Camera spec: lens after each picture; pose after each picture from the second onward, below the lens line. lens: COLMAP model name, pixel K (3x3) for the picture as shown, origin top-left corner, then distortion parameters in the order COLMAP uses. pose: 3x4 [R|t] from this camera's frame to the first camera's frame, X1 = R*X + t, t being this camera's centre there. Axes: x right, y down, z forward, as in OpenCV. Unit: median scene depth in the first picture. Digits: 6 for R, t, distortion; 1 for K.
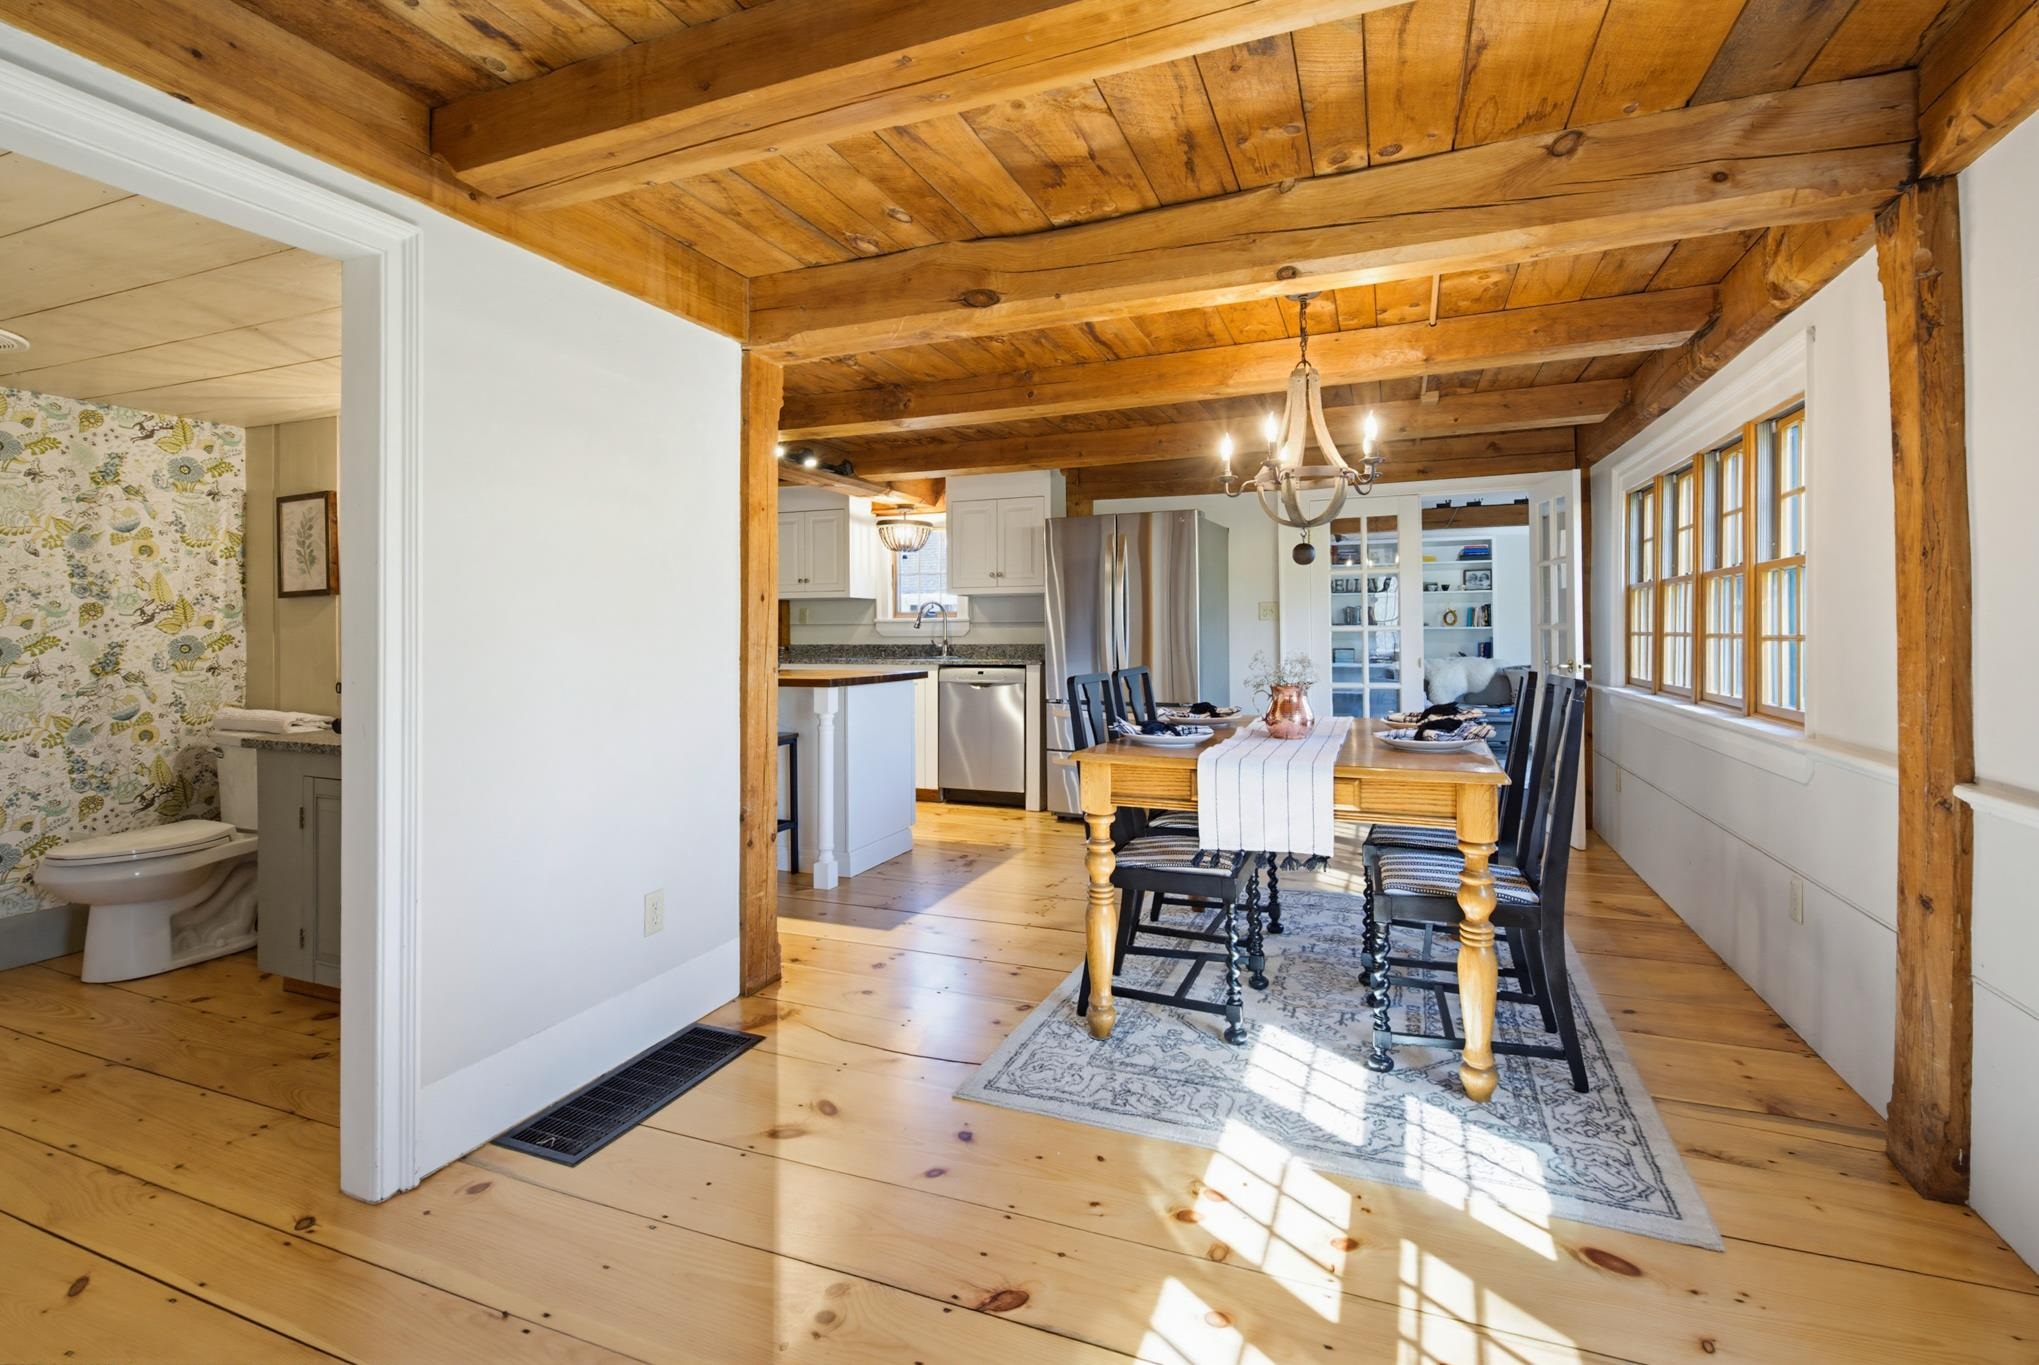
lens RADIAL K [[932.3, 0, 1015.1], [0, 932.3, 624.2], [0, 0, 1]] dist [-0.001989, -0.000765]
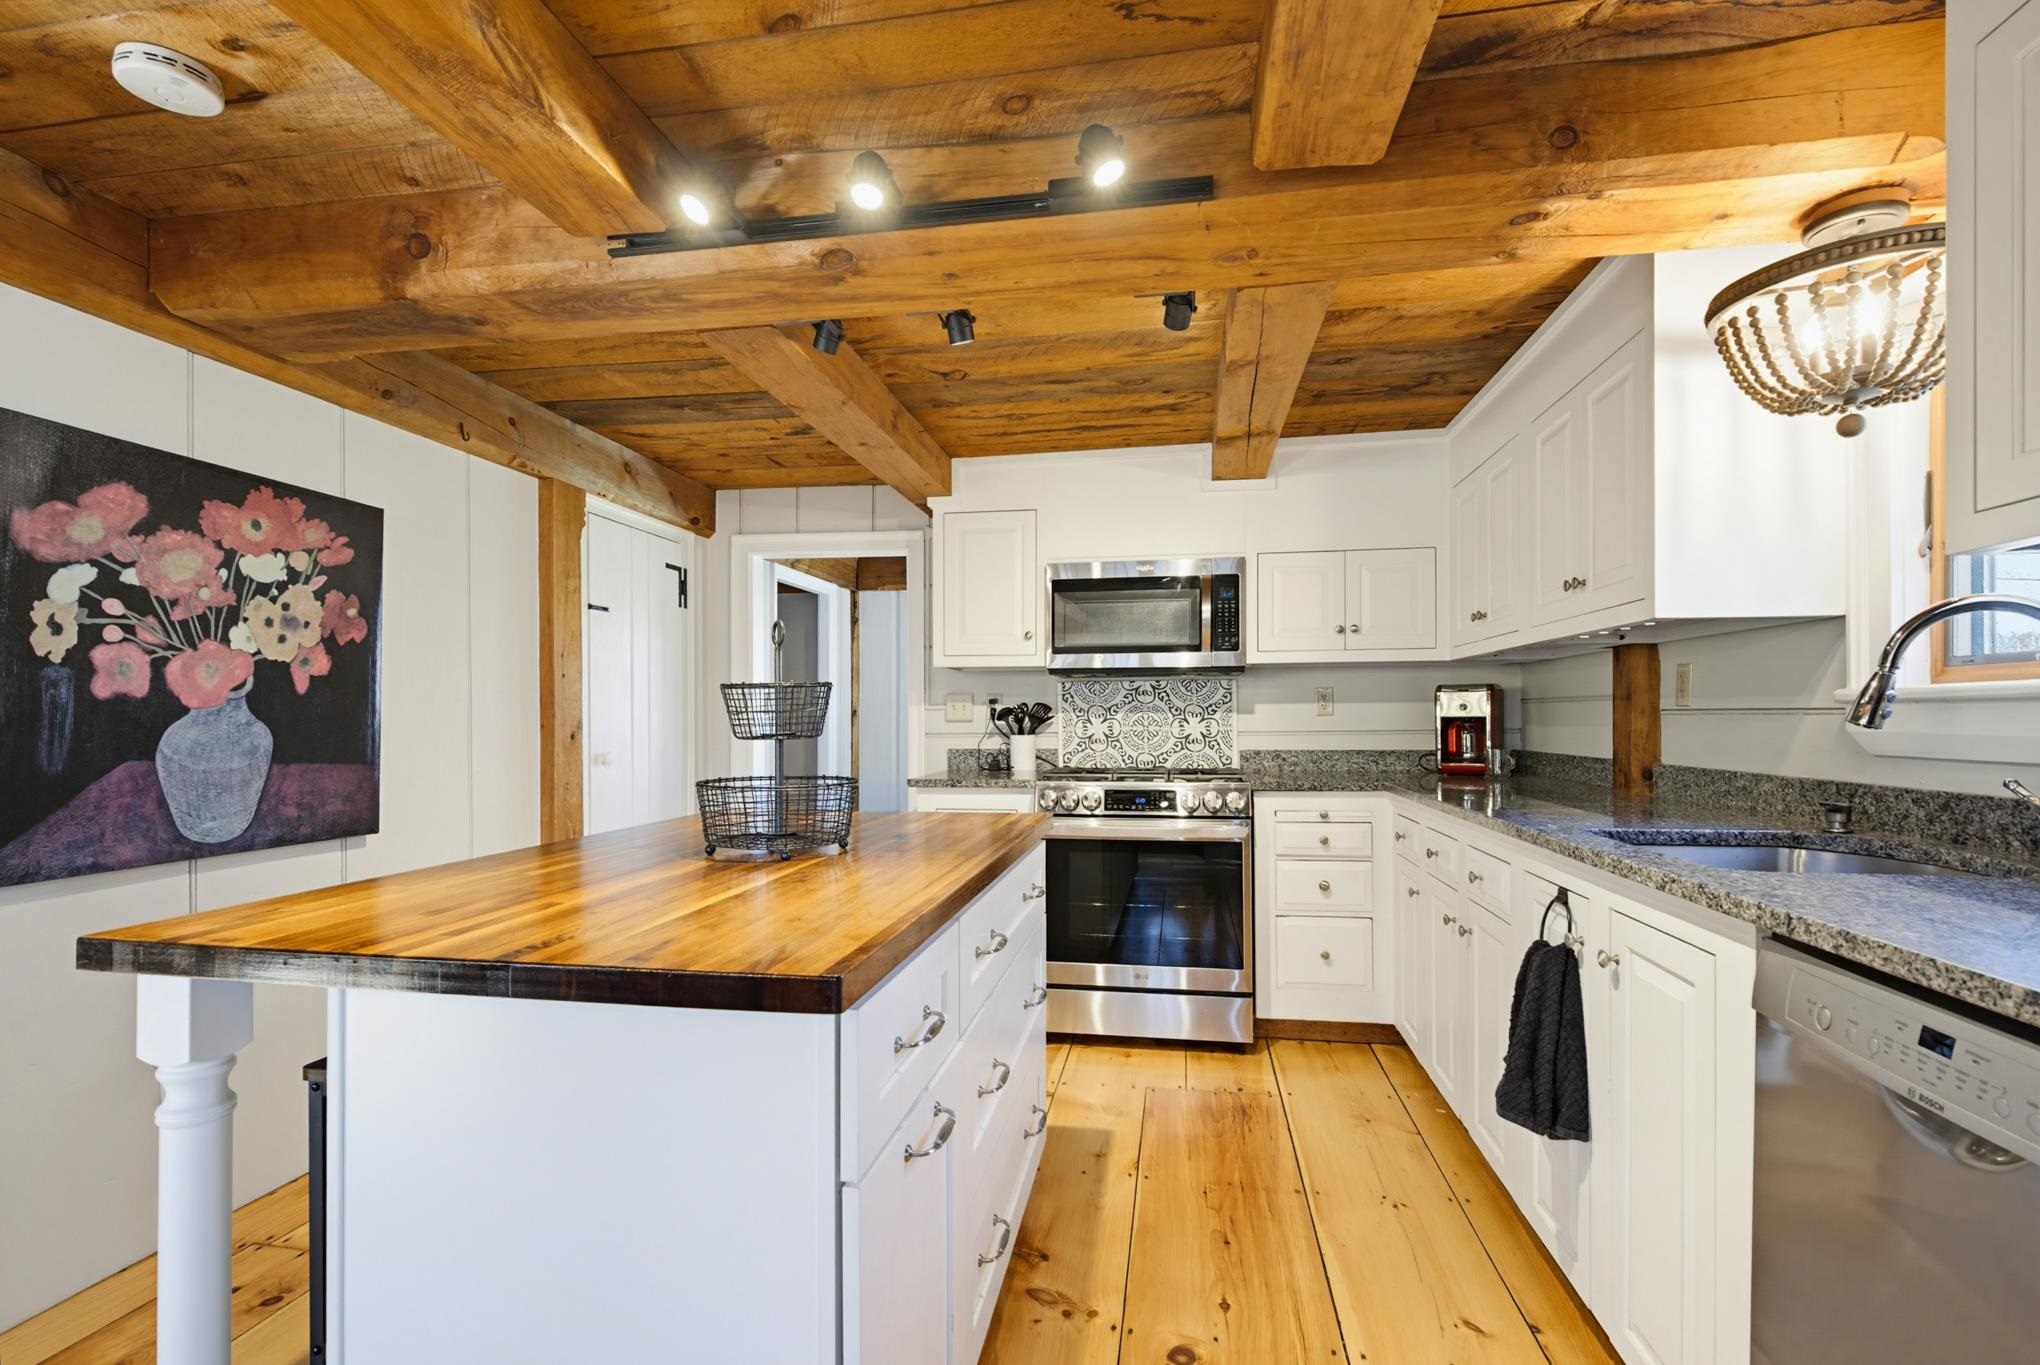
lens RADIAL K [[922.8, 0, 1020.0], [0, 922.8, 720.3], [0, 0, 1]] dist [0.015375, -0.000031]
pose [[0.208254, 0.008888, -0.978034, 0.207096], [0.009209, 0.999897, 0.011048, -0.004997], [0.978031, -0.011308, 0.208150, 2.194181]]
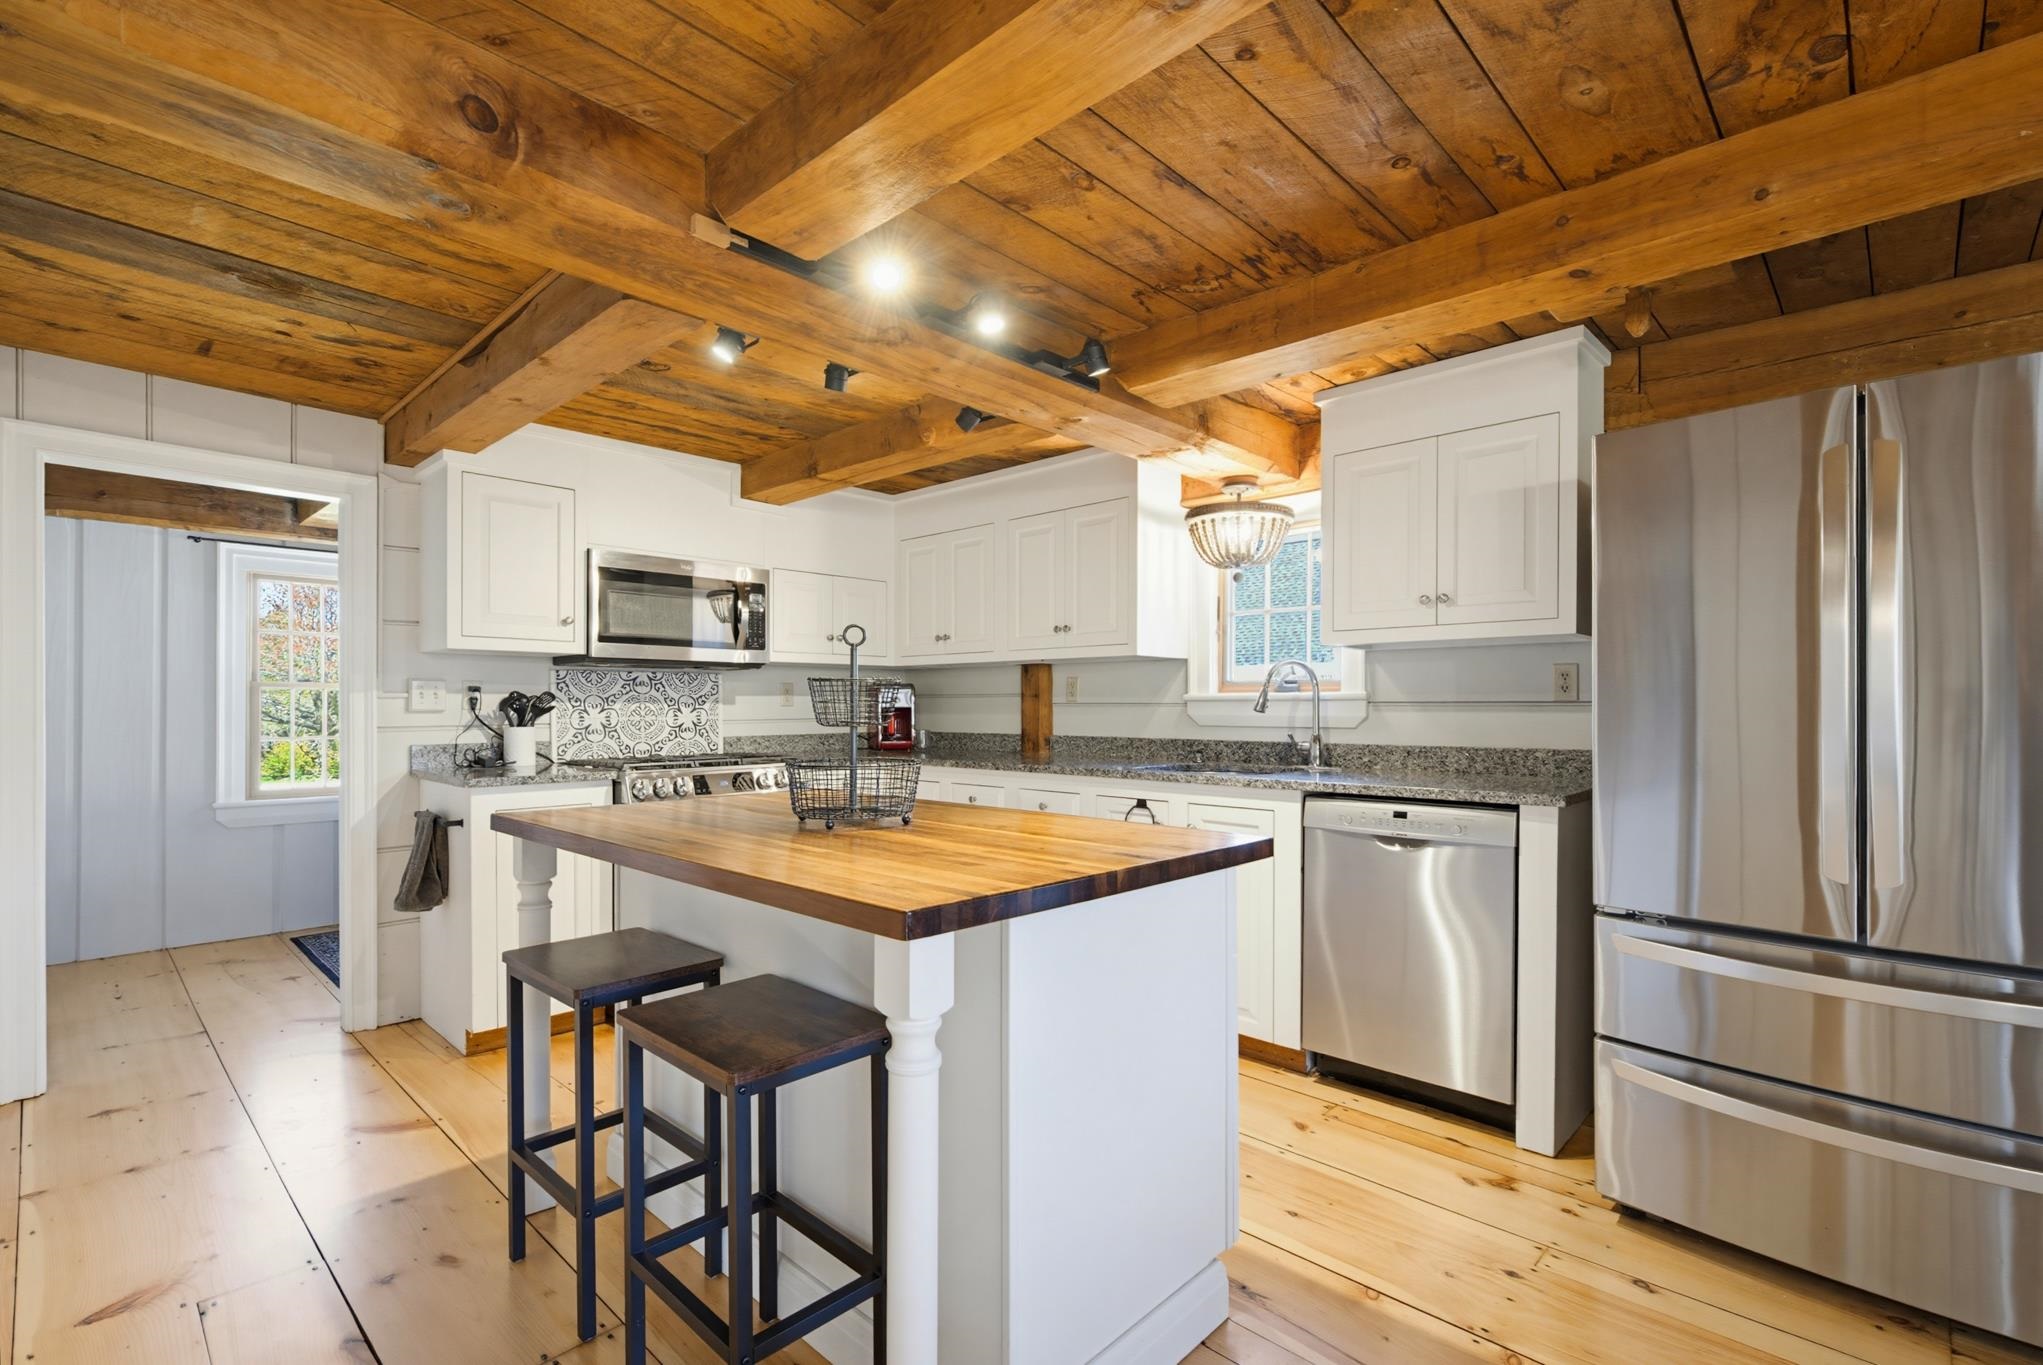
lens RADIAL K [[919.9, 0, 1019.7], [0, 919.9, 710.2], [0, 0, 1]] dist [0.002742, 0.000172]
pose [[0.929033, 0.007387, -0.369923, -0.116842], [-0.002336, 0.999898, 0.014100, -0.010936], [0.369990, -0.012235, 0.928955, 1.378383]]
